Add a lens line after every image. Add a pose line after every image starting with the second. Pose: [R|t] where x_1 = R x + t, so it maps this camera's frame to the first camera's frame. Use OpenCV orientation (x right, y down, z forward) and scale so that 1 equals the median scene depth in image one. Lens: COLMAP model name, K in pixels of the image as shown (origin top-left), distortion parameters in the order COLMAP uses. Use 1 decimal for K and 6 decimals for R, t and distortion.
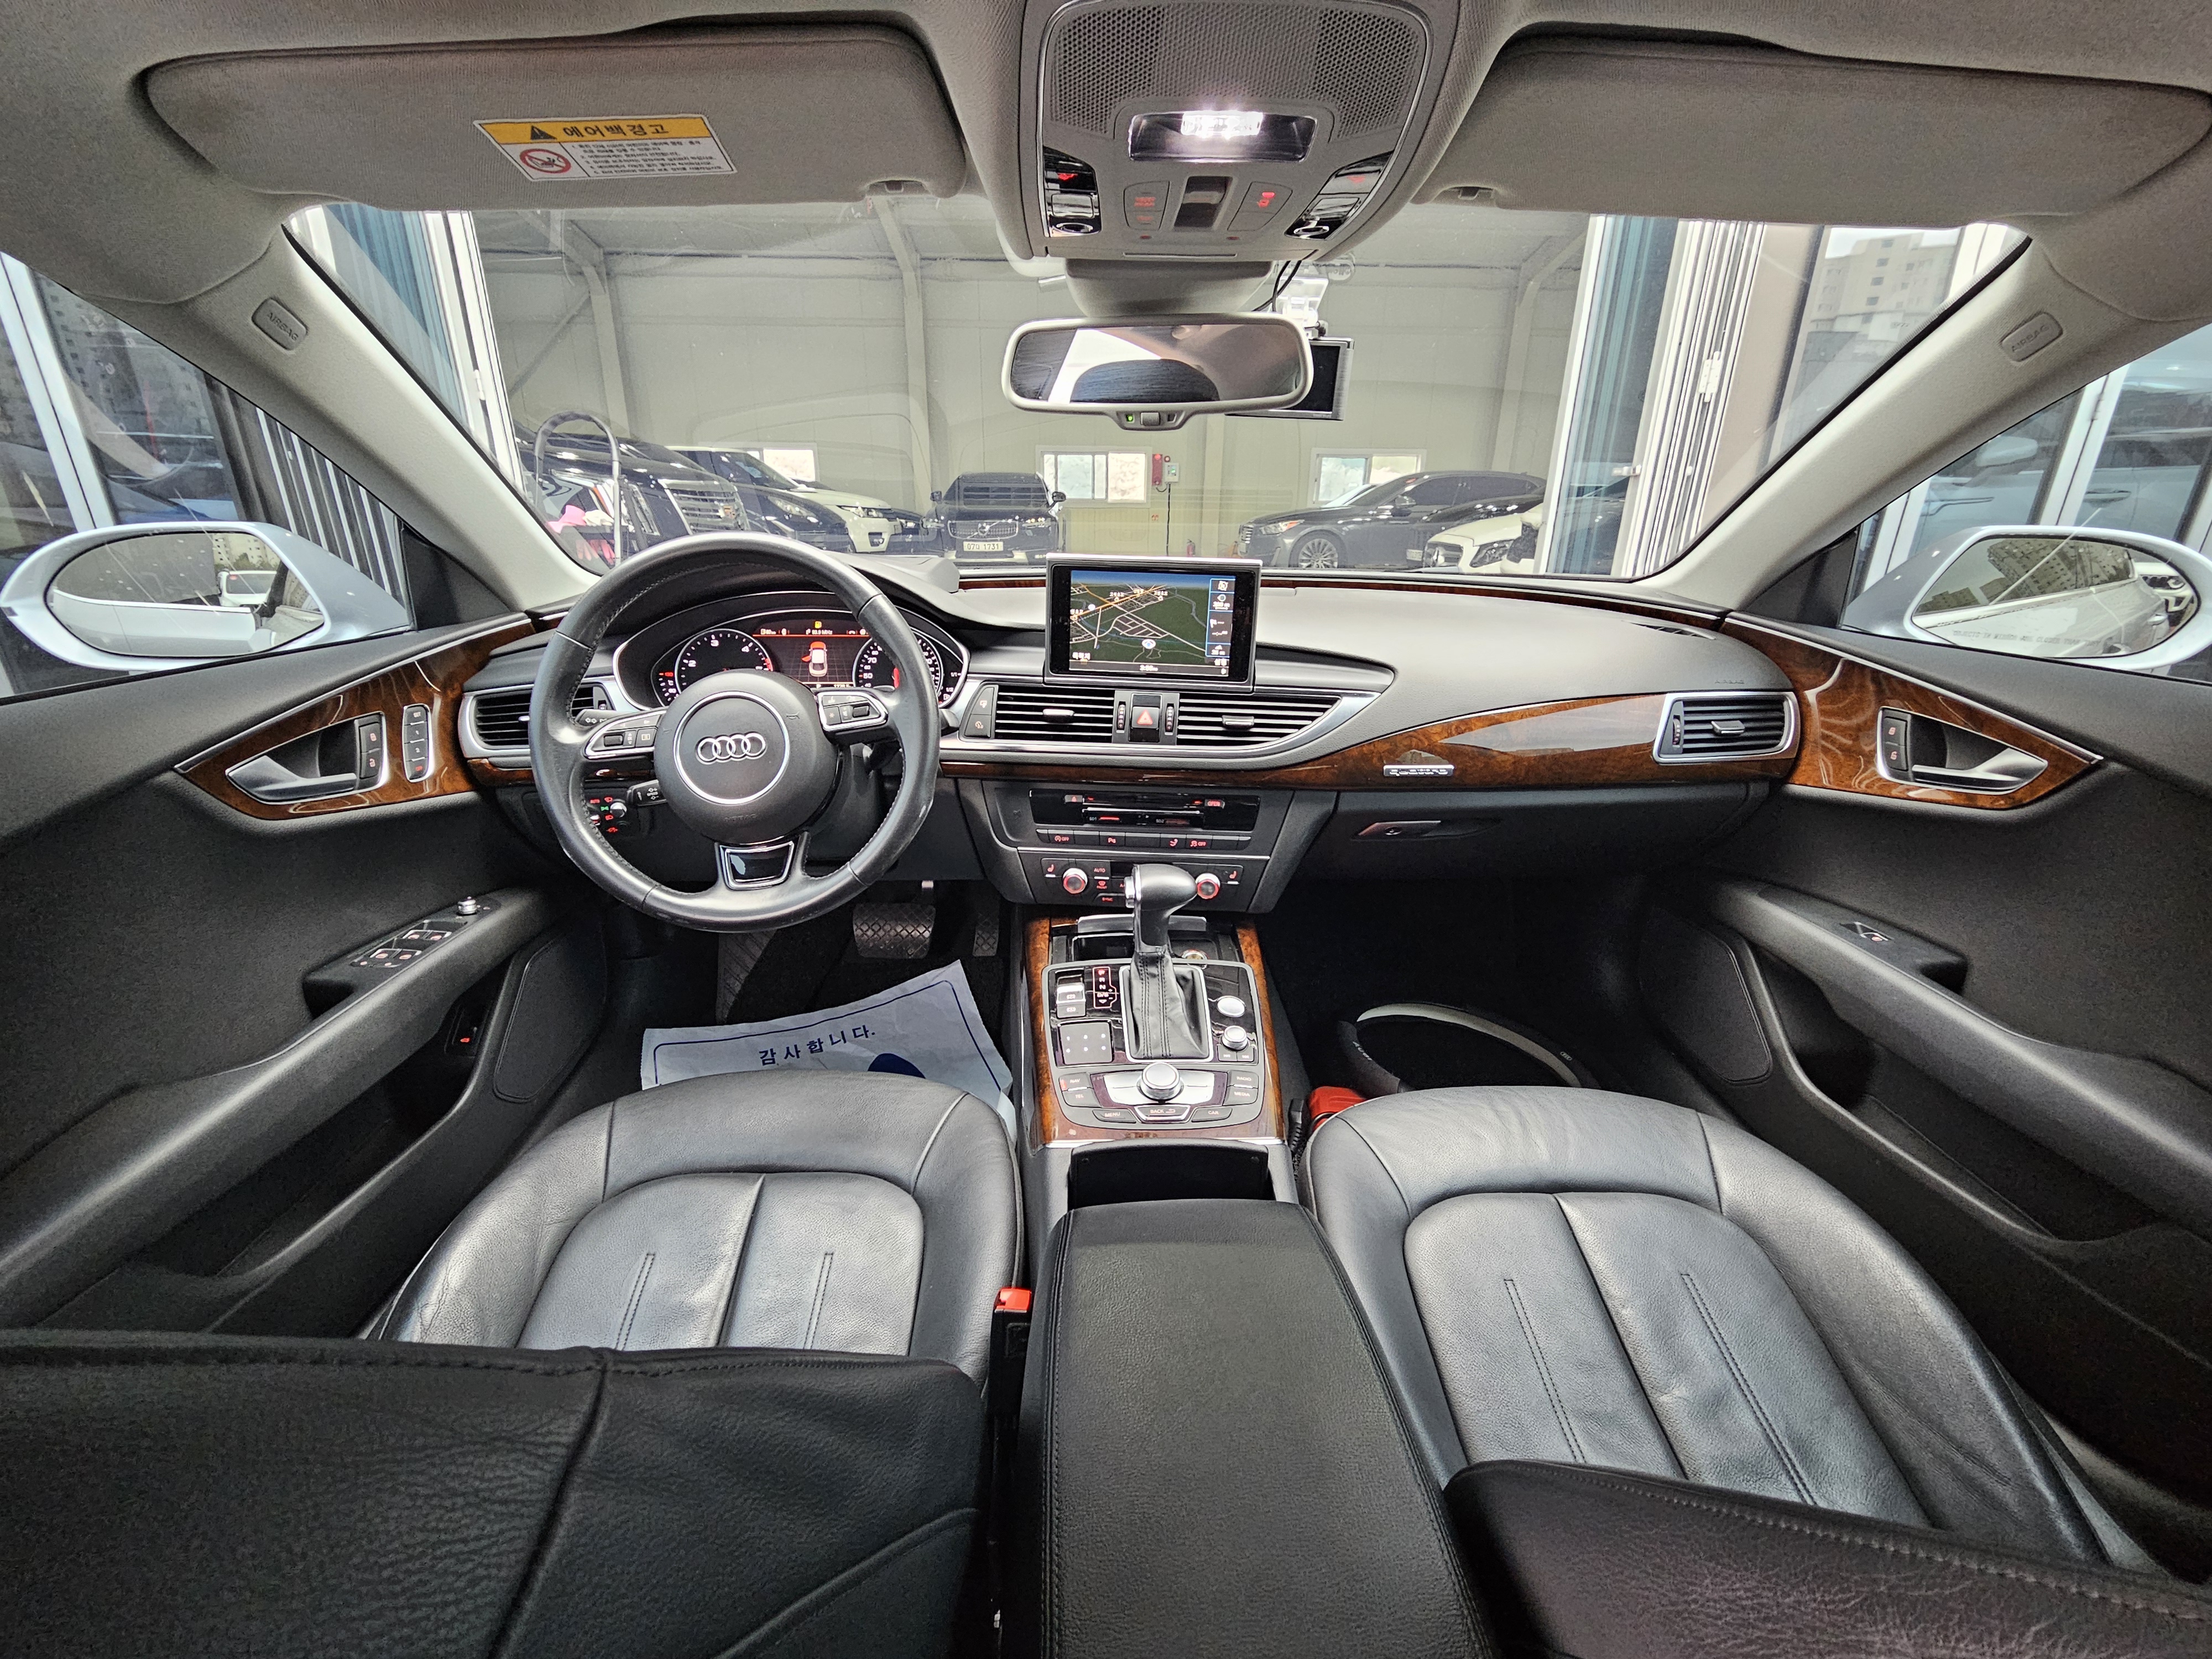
lens RADIAL K [[917.8, 0, 1113.4], [0, 917.8, 855.4], [0, 0, 1]] dist [-0.001244, 0.000107]
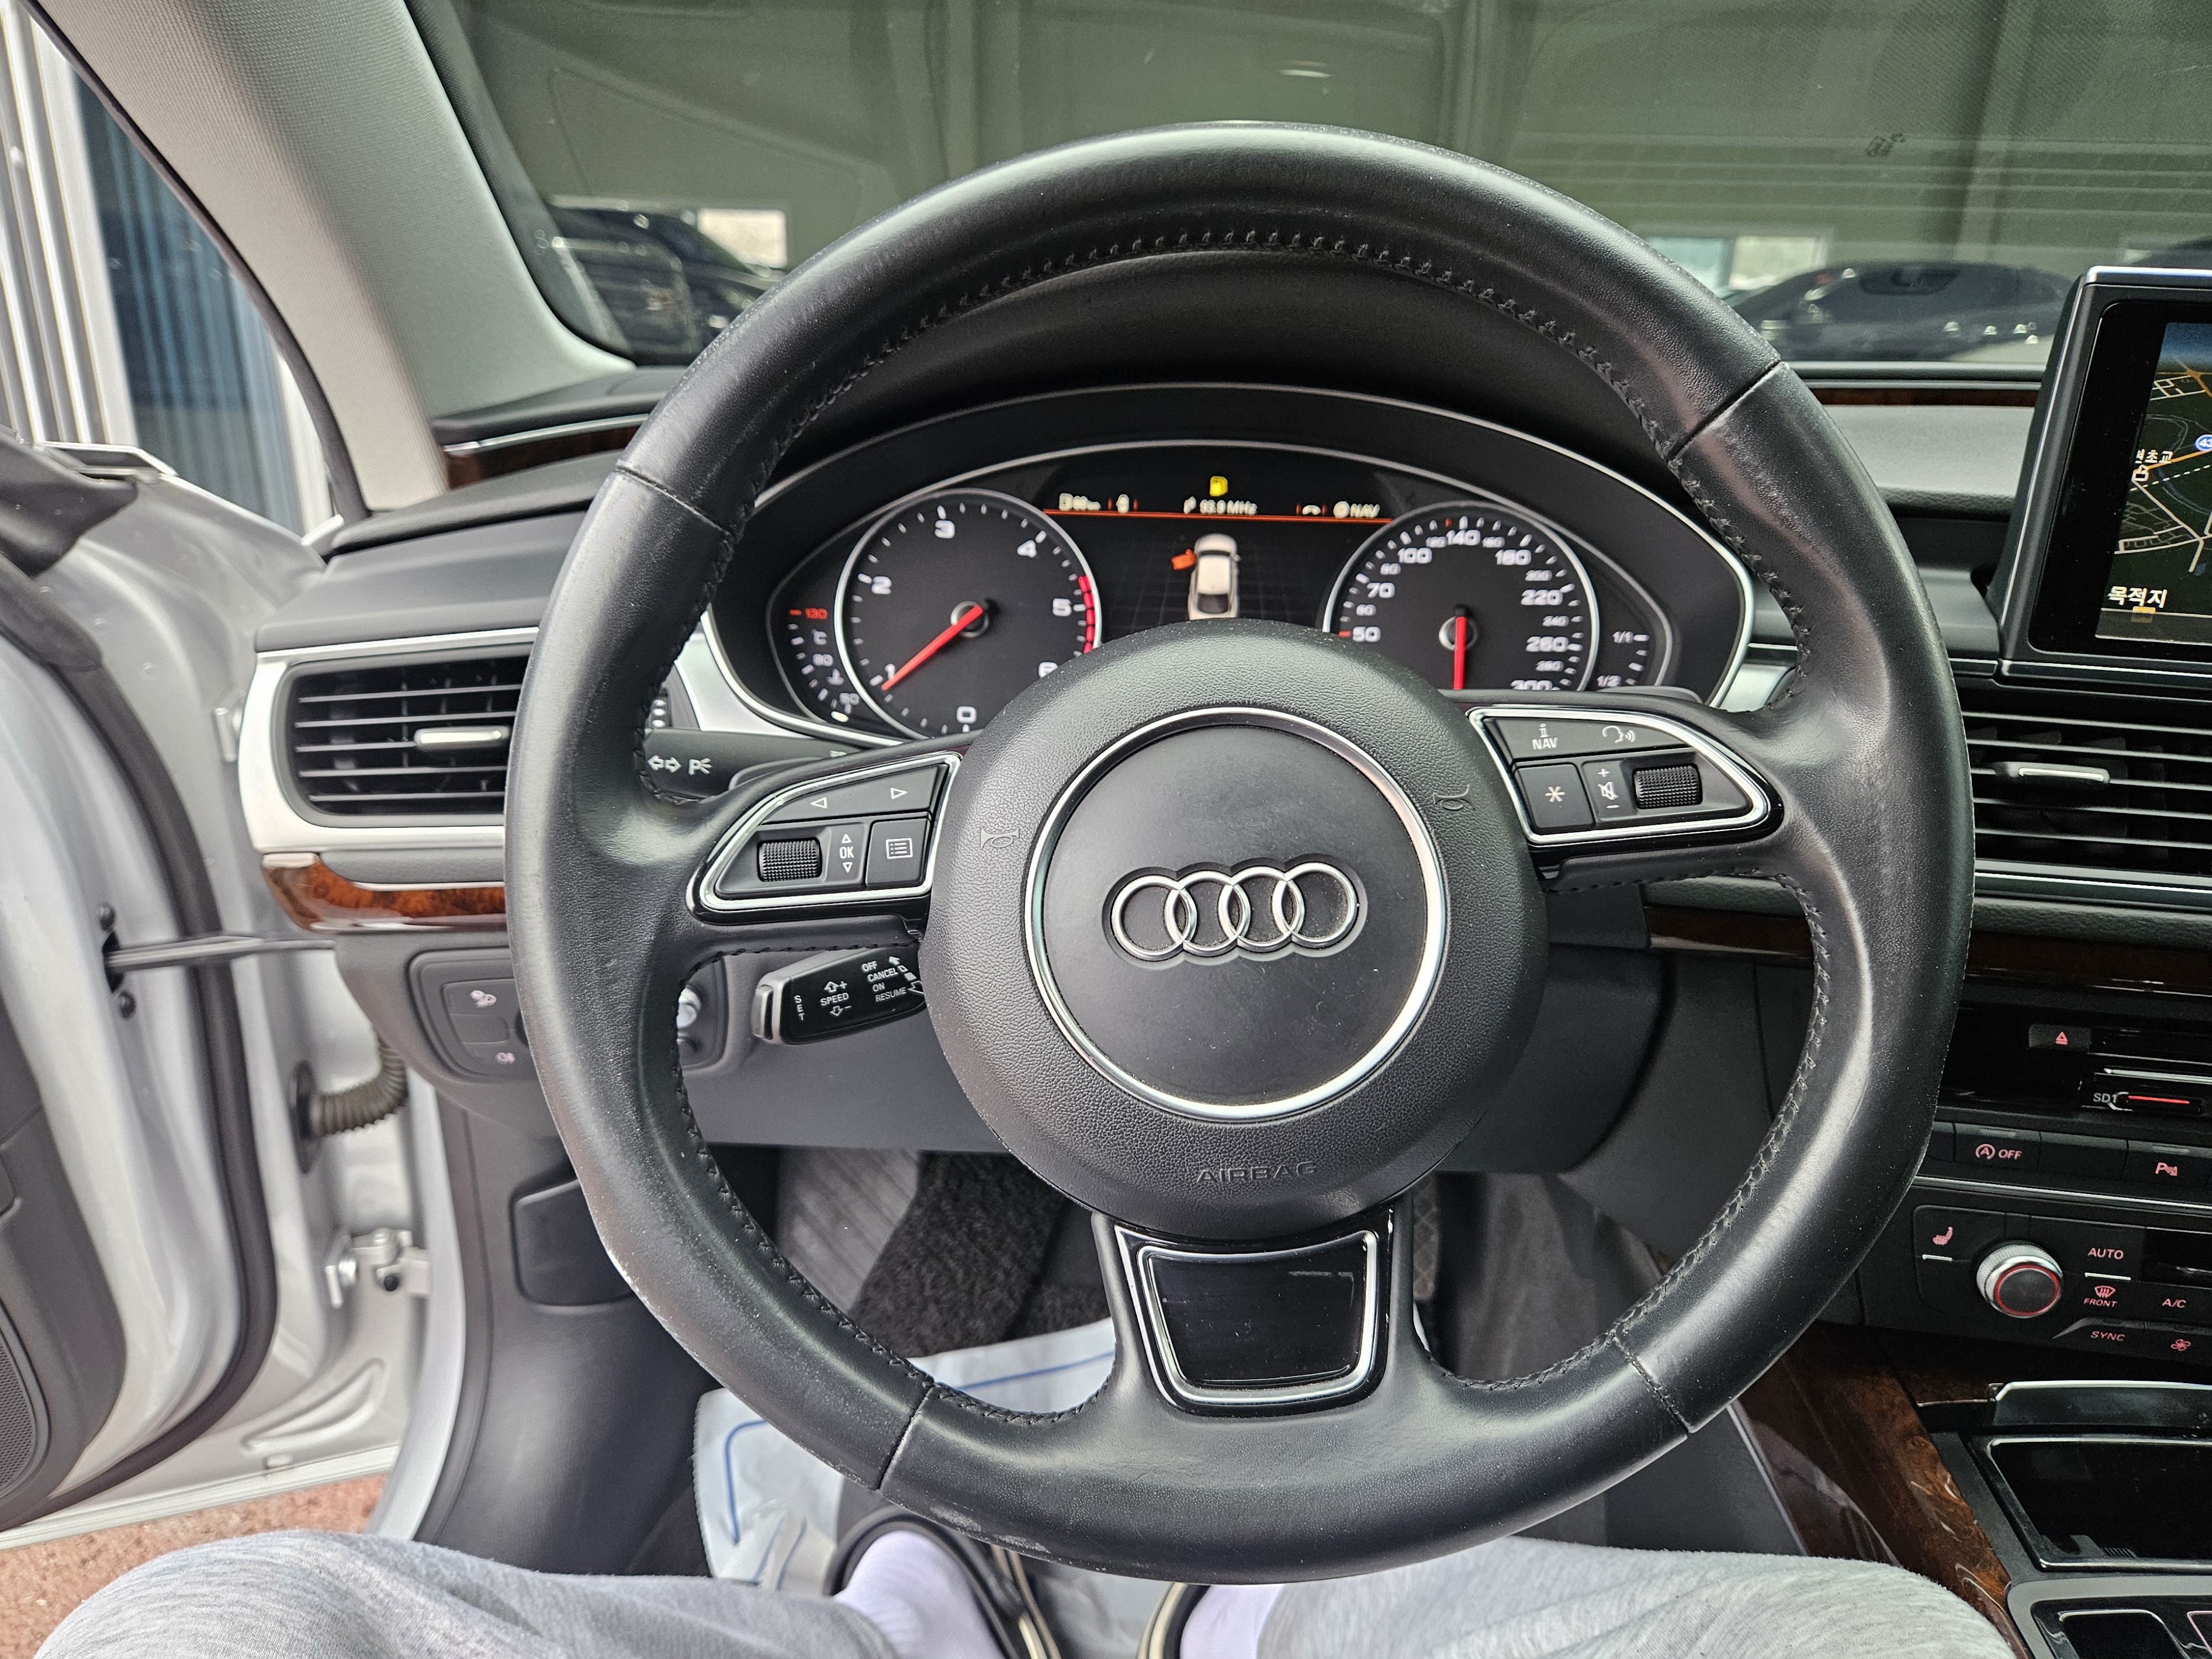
lens RADIAL K [[1485.3, 0, 1106.6], [0, 1485.3, 844.9], [0, 0, 1]] dist [0.064818, -0.049174]
pose [[0.997287, 0.040329, -0.061585, -0.353435], [-0.042292, 0.998627, -0.030914, -0.100448], [0.060253, 0.033435, 0.997623, 0.460516]]
